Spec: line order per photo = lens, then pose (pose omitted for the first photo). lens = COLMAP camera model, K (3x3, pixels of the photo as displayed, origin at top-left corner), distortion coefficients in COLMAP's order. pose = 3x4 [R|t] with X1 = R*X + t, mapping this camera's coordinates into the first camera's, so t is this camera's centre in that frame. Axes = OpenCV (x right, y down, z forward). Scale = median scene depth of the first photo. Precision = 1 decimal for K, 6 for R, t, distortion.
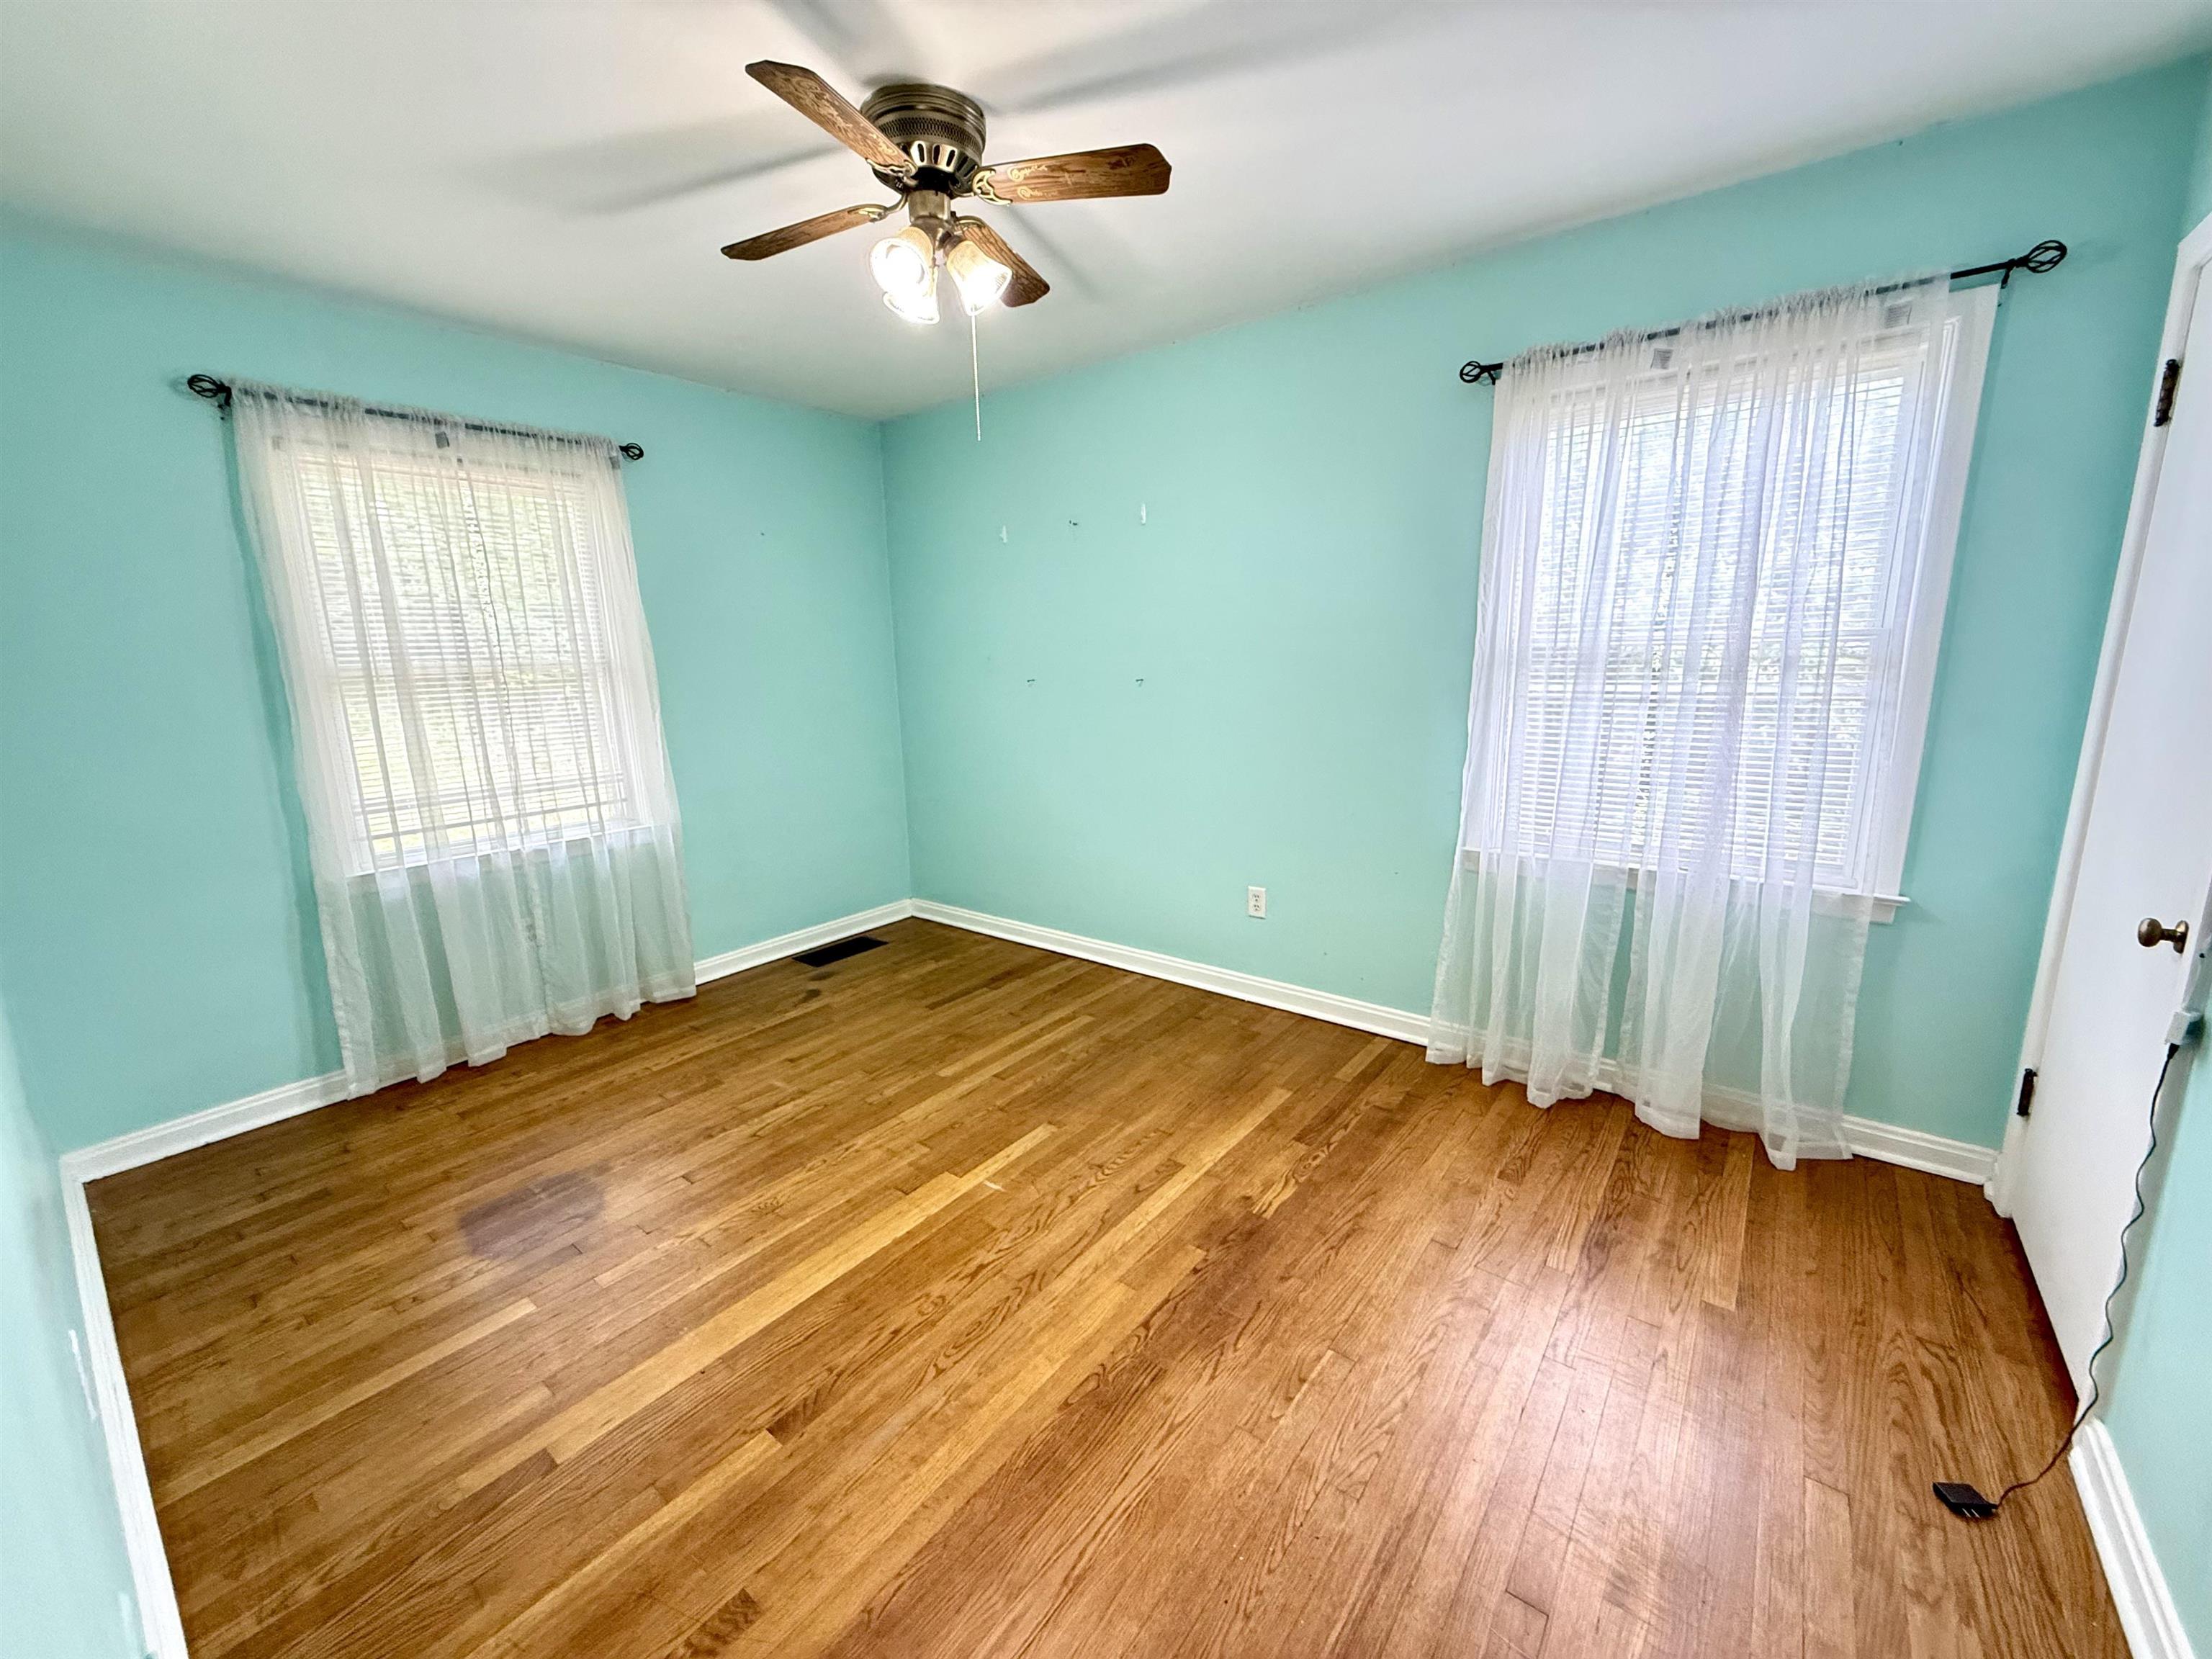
lens RADIAL K [[878.7, 0, 1104.6], [0, 878.7, 828.4], [0, 0, 1]] dist [0.000694, -0.000128]
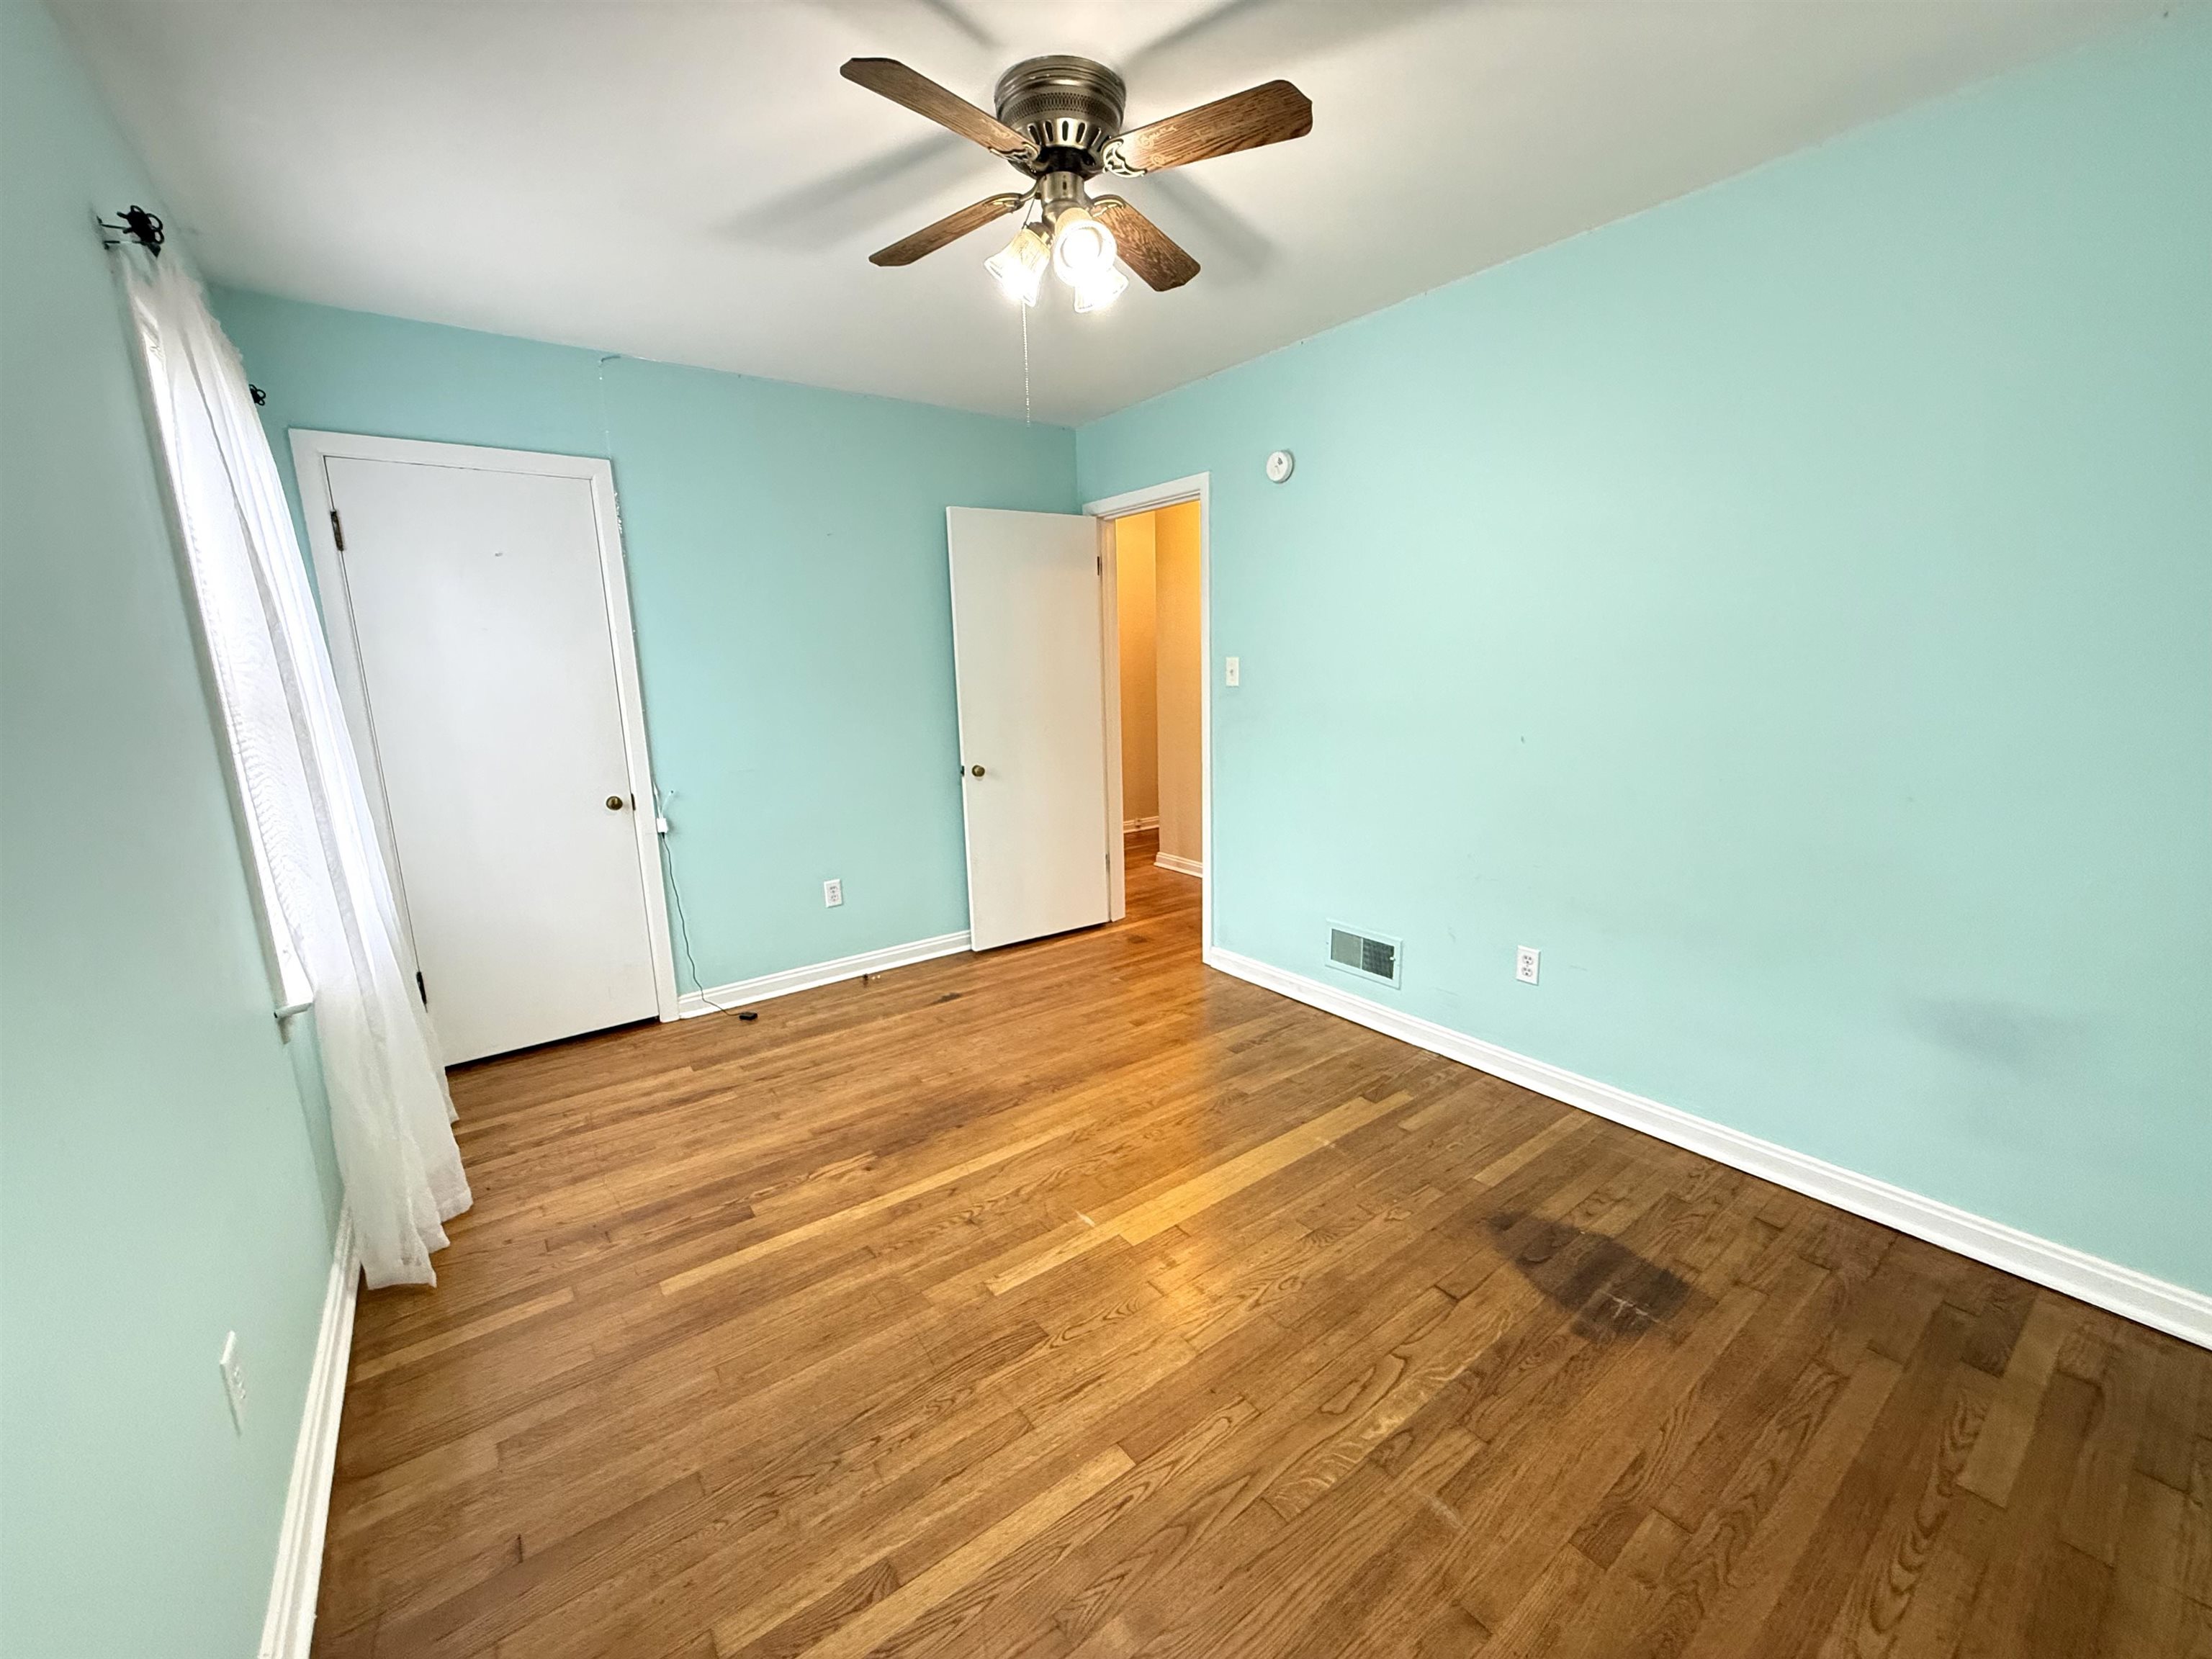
lens RADIAL K [[878.7, 0, 1104.6], [0, 878.7, 828.4], [0, 0, 1]] dist [0.000694, -0.000128]
pose [[-0.963714, -0.004105, 0.266904, -0.402876], [0.097777, 0.924960, 0.367271, -0.335313], [-0.248383, 0.380041, -0.890996, 1.707452]]
